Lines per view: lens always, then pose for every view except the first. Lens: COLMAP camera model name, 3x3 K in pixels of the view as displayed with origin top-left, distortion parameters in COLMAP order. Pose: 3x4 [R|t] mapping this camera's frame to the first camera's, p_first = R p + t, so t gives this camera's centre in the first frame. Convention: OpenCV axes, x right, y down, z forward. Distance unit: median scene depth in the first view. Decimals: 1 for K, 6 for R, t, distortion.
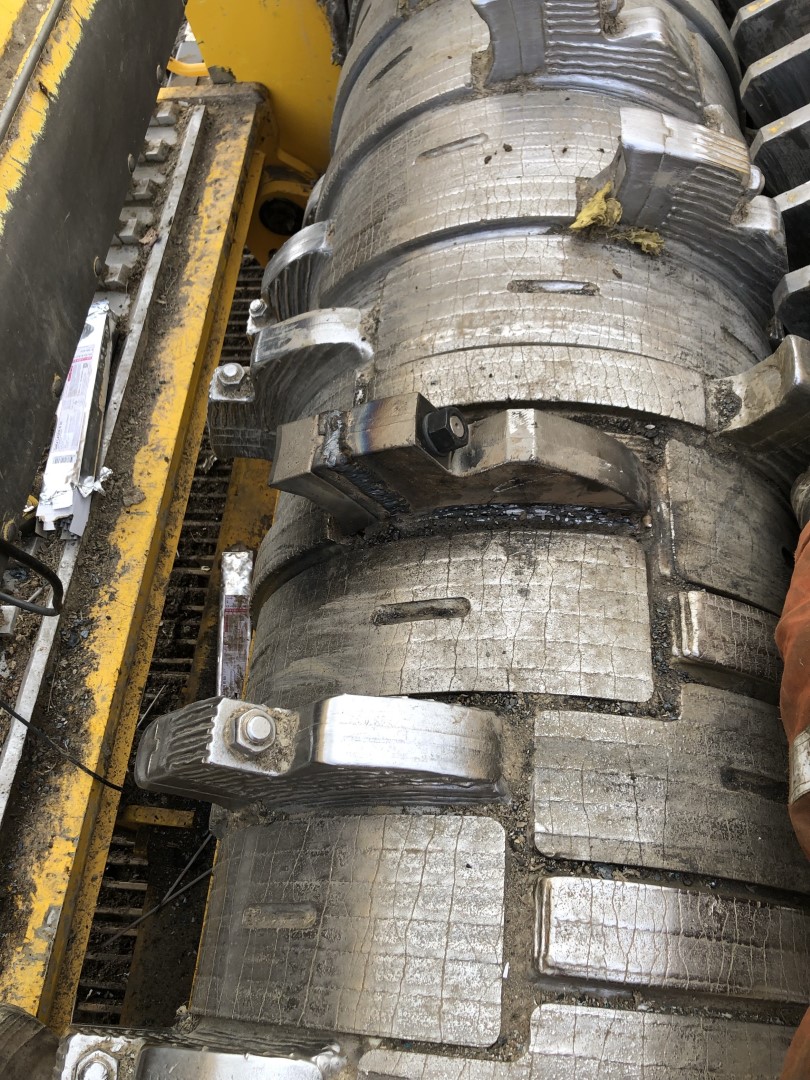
lens RADIAL K [[869.7, 0, 369.8], [0, 869.7, 524.3], [0, 0, 1]] dist [0.027181, -0.036157]
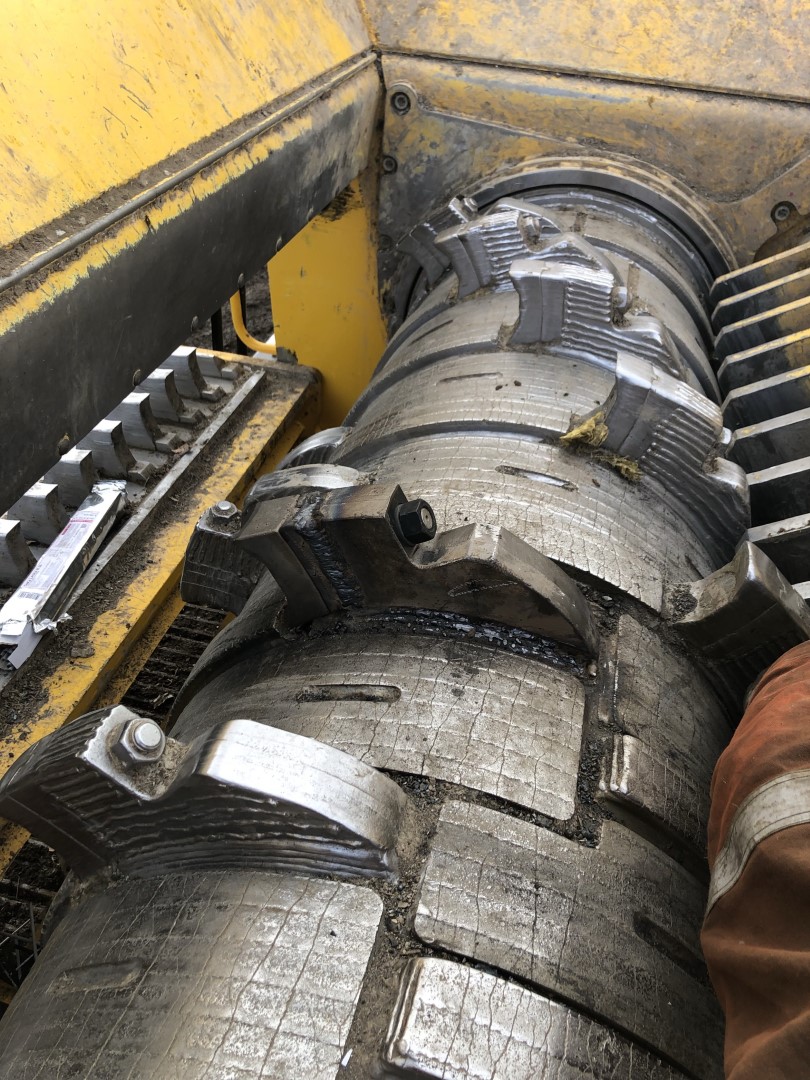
lens RADIAL K [[869.7, 0, 369.8], [0, 869.7, 524.3], [0, 0, 1]] dist [0.027181, -0.036157]
pose [[0.968780, 0.246715, -0.024421, 0.057439], [-0.236459, 0.889891, -0.390105, 0.295593], [-0.074512, 0.383701, 0.920446, 0.046251]]
